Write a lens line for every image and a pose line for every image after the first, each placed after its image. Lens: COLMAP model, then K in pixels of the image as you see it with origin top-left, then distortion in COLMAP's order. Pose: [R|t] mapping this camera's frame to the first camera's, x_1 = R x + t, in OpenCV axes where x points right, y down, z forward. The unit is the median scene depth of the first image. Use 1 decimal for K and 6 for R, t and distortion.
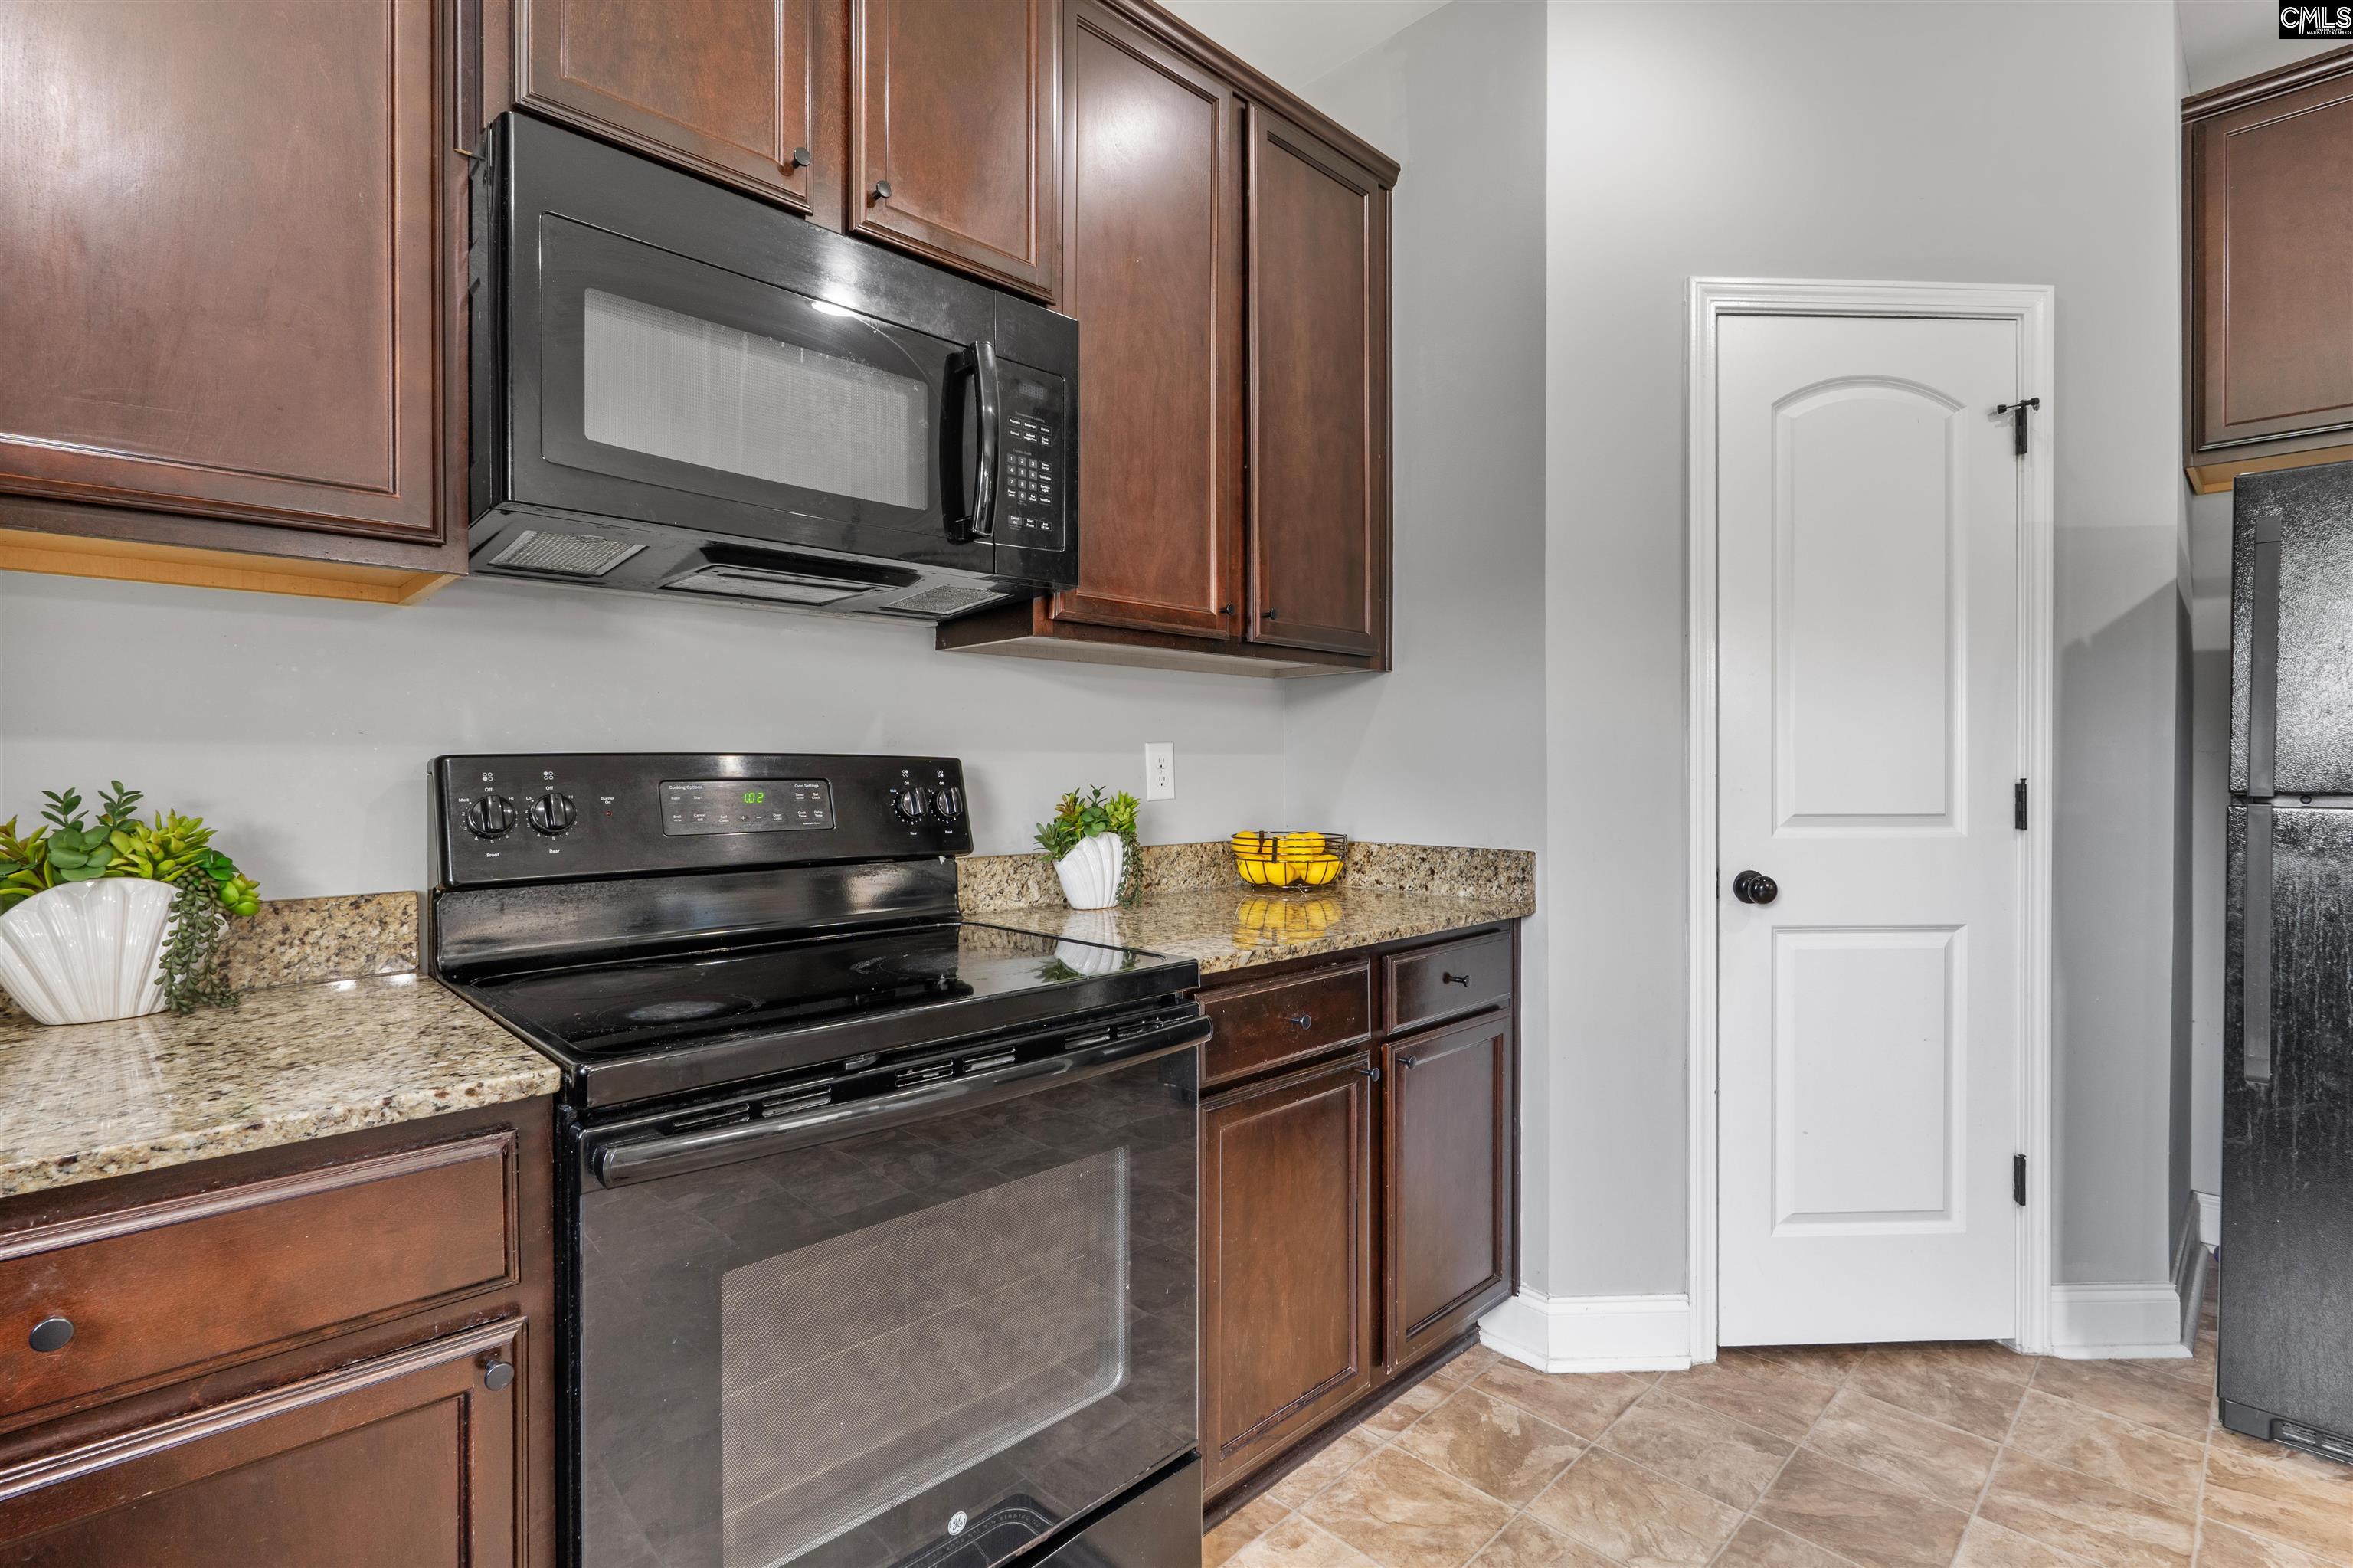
lens RADIAL K [[1092.4, 0, 1171.9], [0, 1092.4, 775.7], [0, 0, 1]] dist [0.000706, 0.000123]
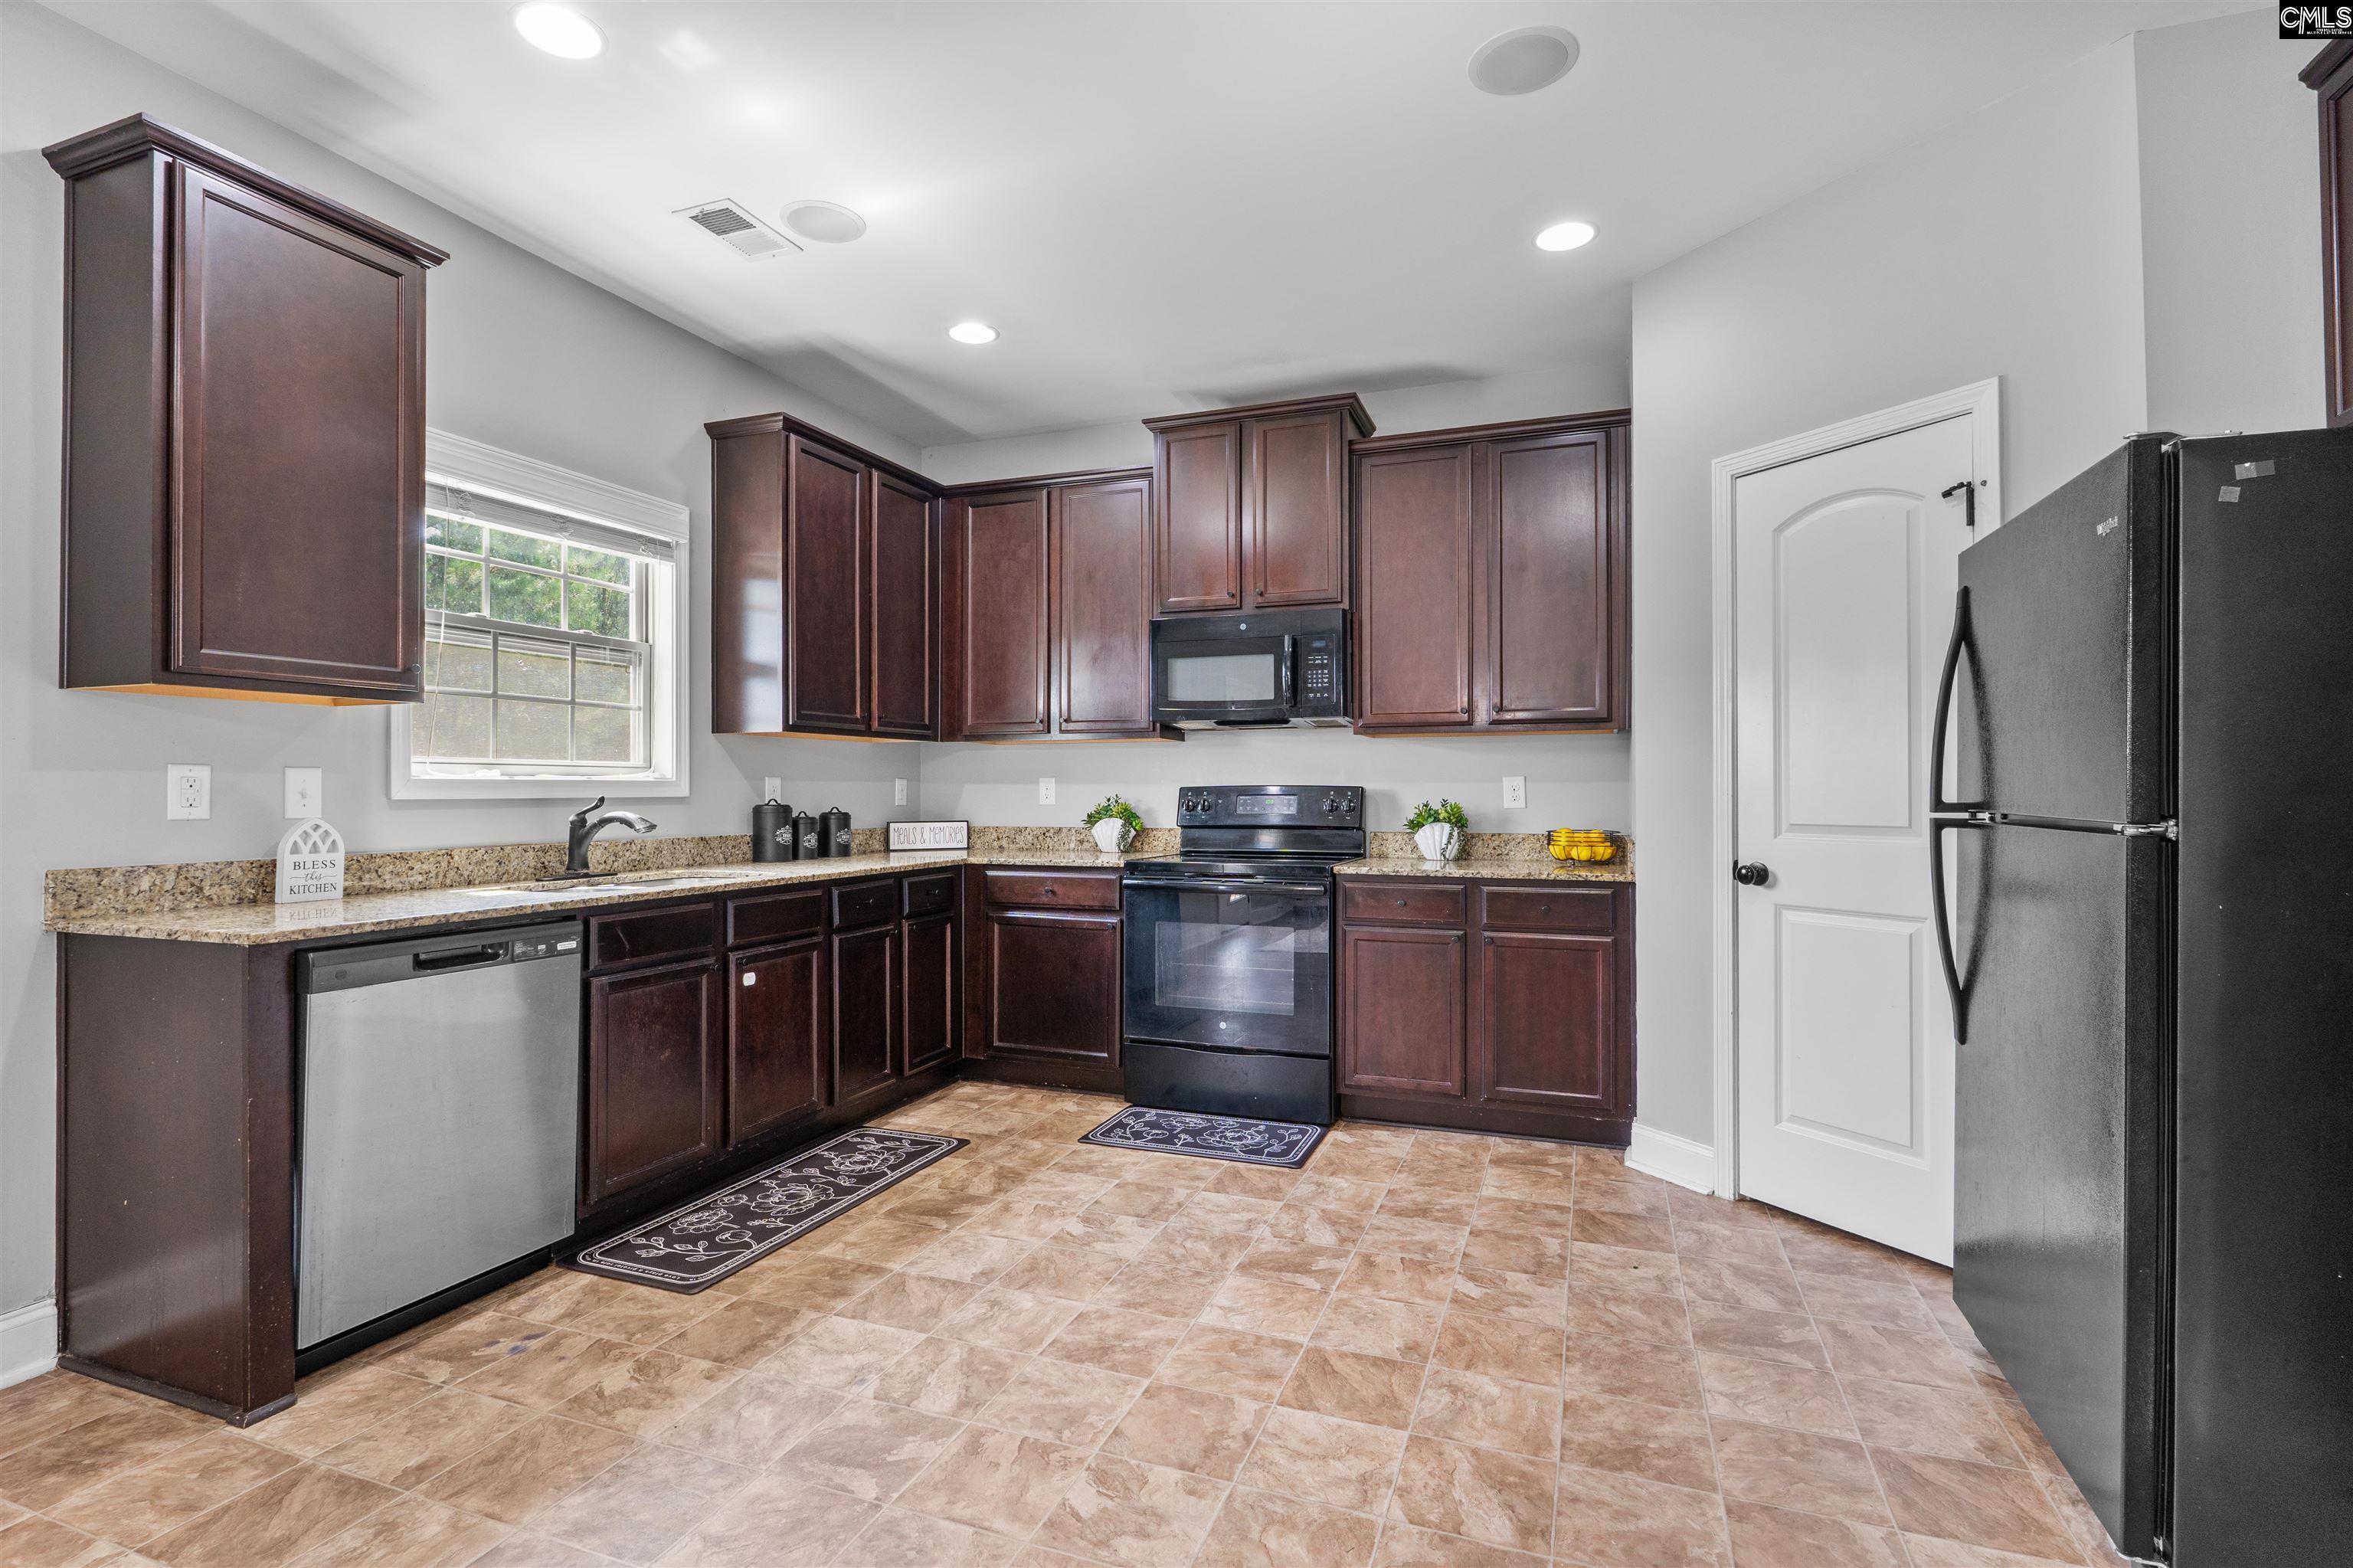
lens RADIAL K [[1092.4, 0, 1193.2], [0, 1092.4, 786.1], [0, 0, 1]] dist [0.000706, 0.000123]
pose [[0.438593, -0.004519, -0.898675, 1.642906], [-0.006039, 0.999950, -0.007976, 0.003696], [0.898666, 0.008926, 0.438544, -0.309141]]
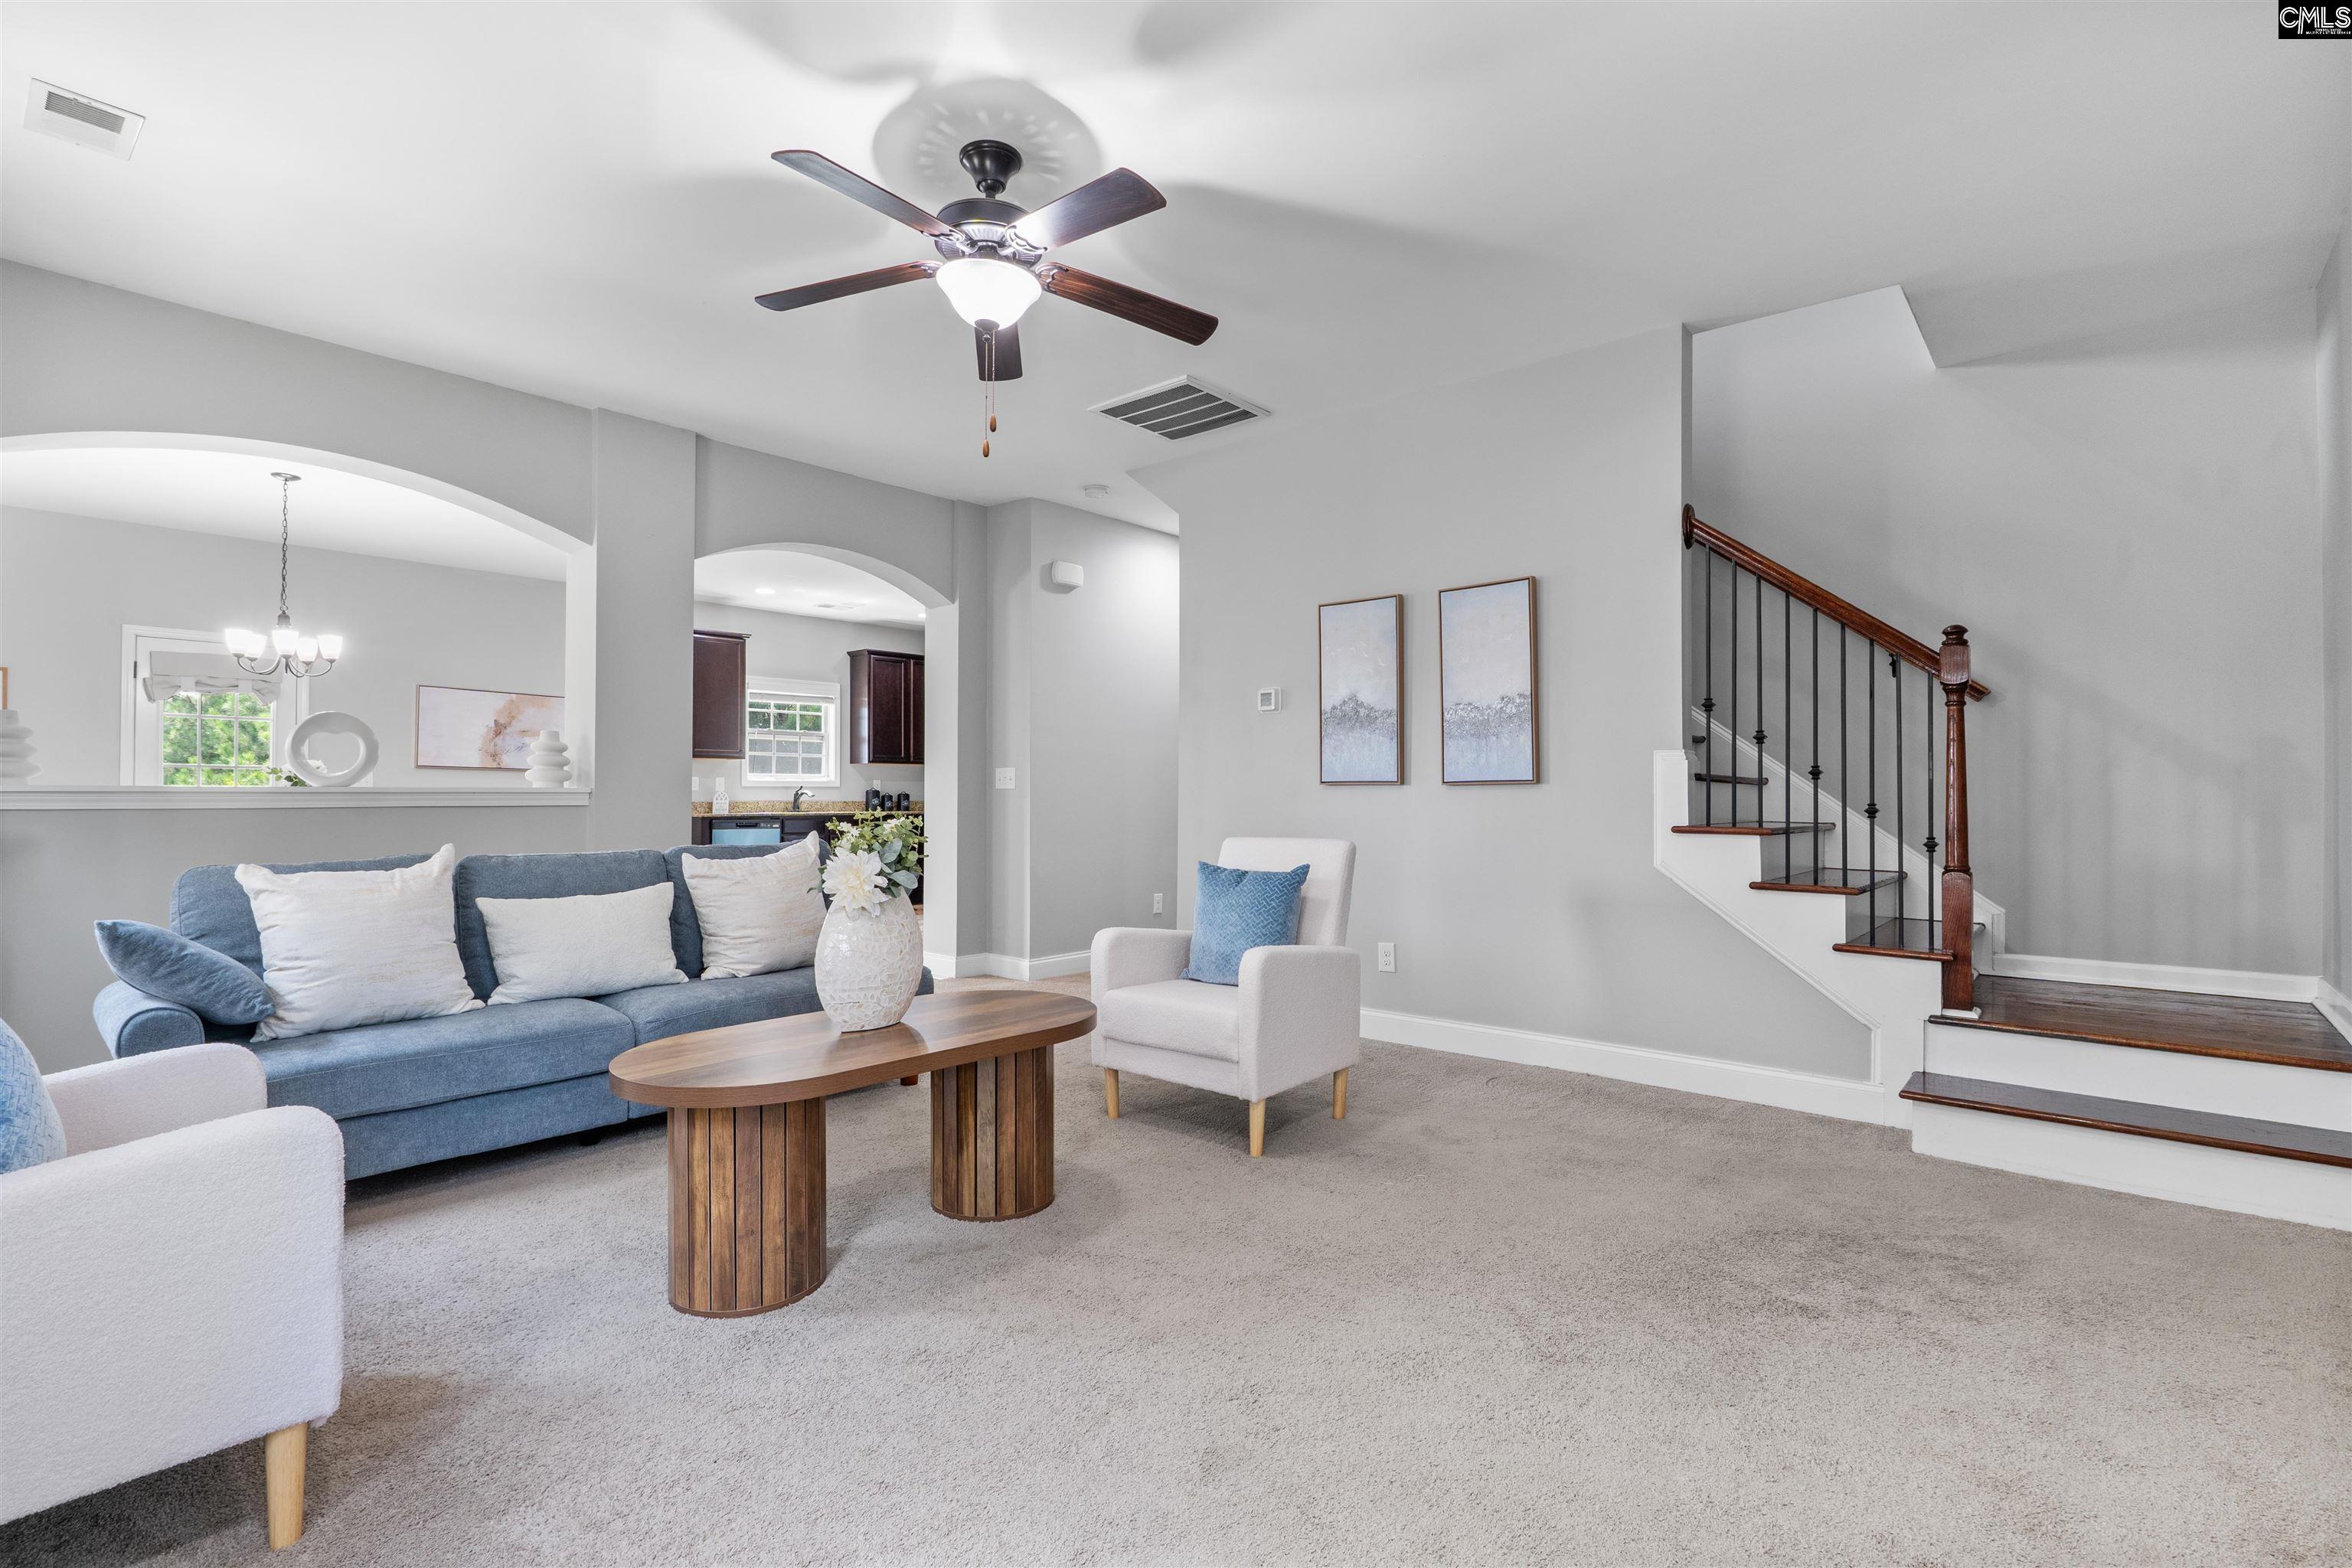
lens RADIAL K [[1091.9, 0, 1169.8], [0, 1091.9, 789.1], [0, 0, 1]] dist [0.000706, 0.000123]
pose [[0.056889, -0.011558, -0.998314, 5.001873], [-0.007089, 0.999903, -0.011981, 0.077402], [0.998355, 0.007759, 0.056802, 1.056398]]
